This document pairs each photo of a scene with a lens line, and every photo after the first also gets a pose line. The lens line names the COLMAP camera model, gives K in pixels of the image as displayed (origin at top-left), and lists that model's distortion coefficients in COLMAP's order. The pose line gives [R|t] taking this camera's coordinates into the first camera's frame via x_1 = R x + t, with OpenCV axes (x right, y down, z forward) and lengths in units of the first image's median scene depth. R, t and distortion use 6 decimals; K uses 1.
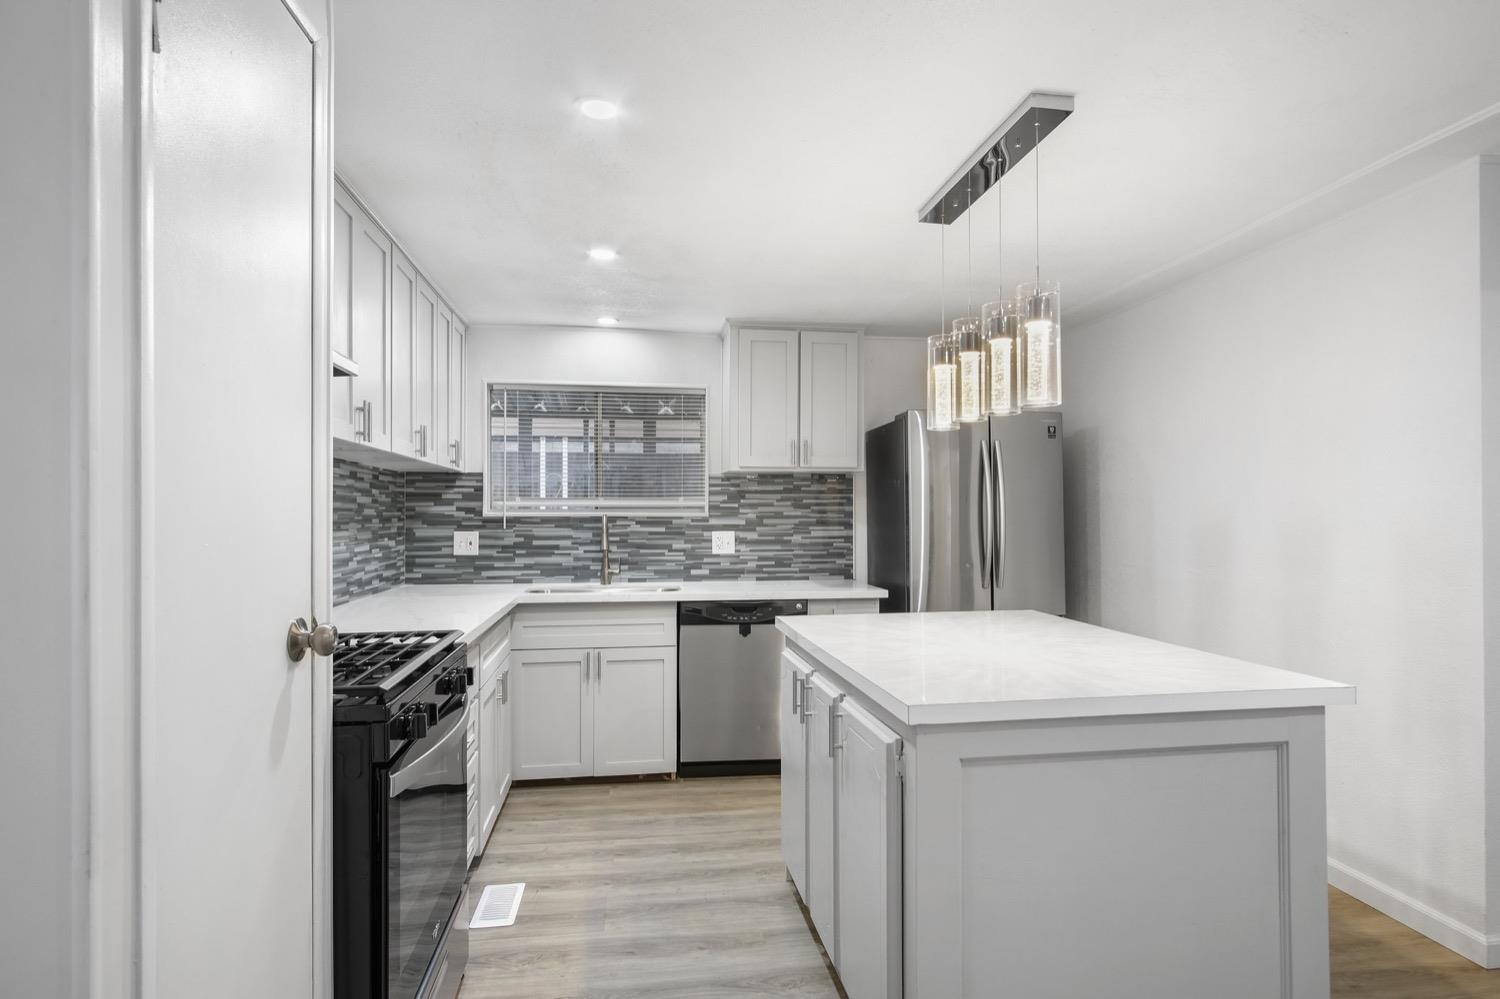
lens RADIAL K [[809.1, 0, 751.7], [0, 809.1, 496.8], [0, 0, 1]] dist [-0.026883, 0.002150]
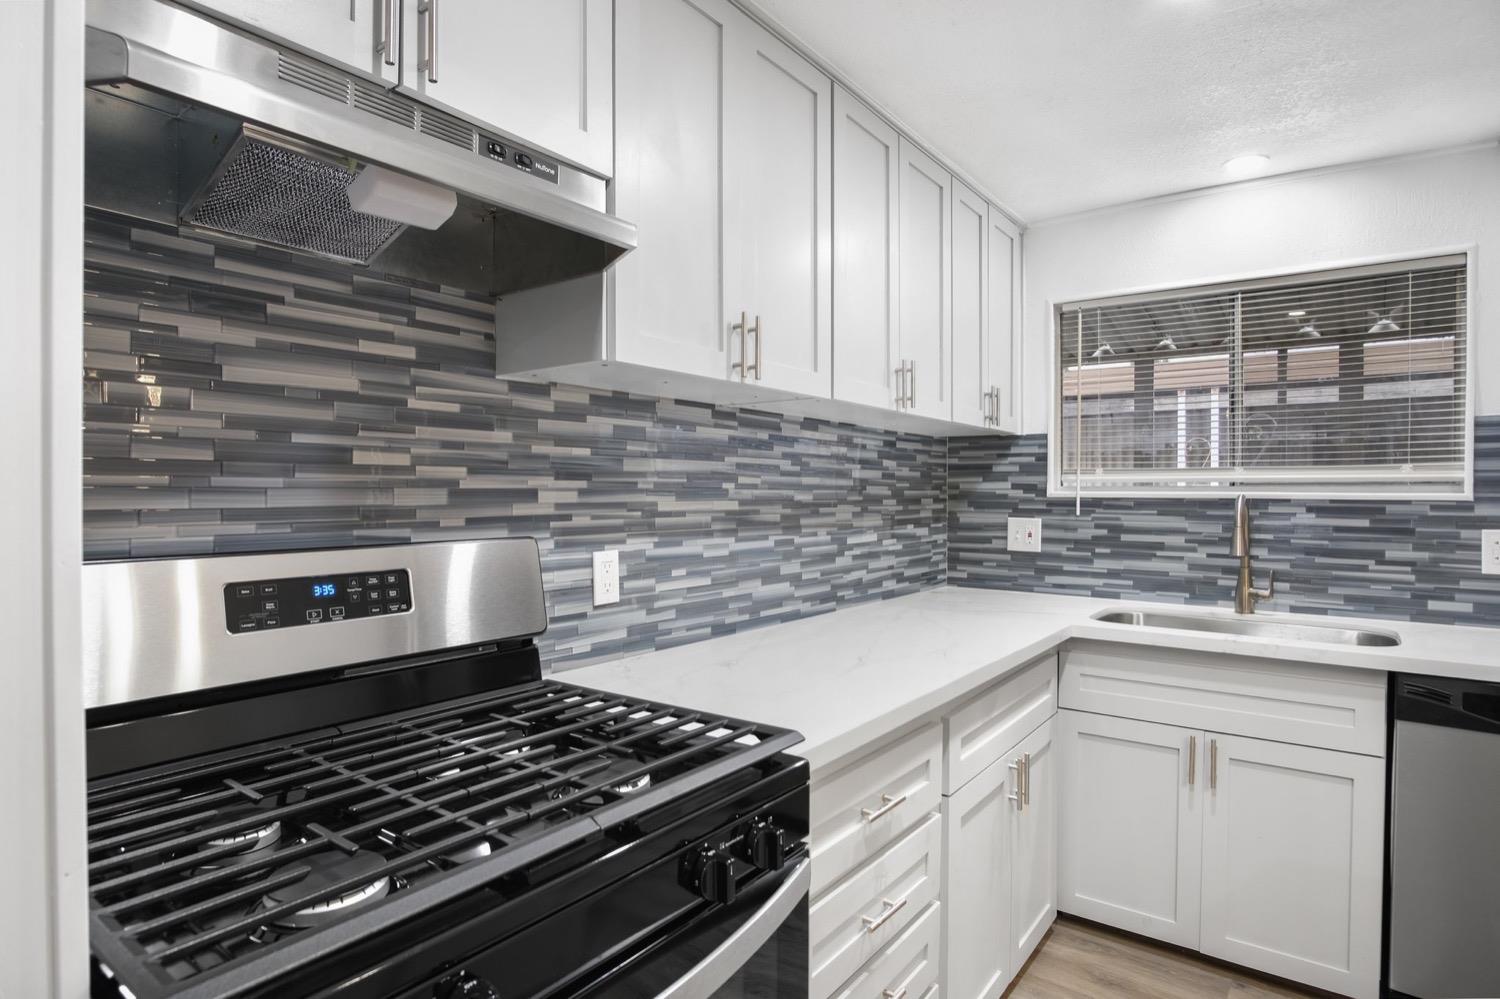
lens RADIAL K [[809.1, 0, 751.7], [0, 809.1, 496.8], [0, 0, 1]] dist [-0.026883, 0.002150]
pose [[0.701078, 0.006996, -0.713050, -0.016260], [0.012017, 0.999694, 0.021623, 0.006233], [0.712983, -0.023728, 0.700780, 0.332227]]
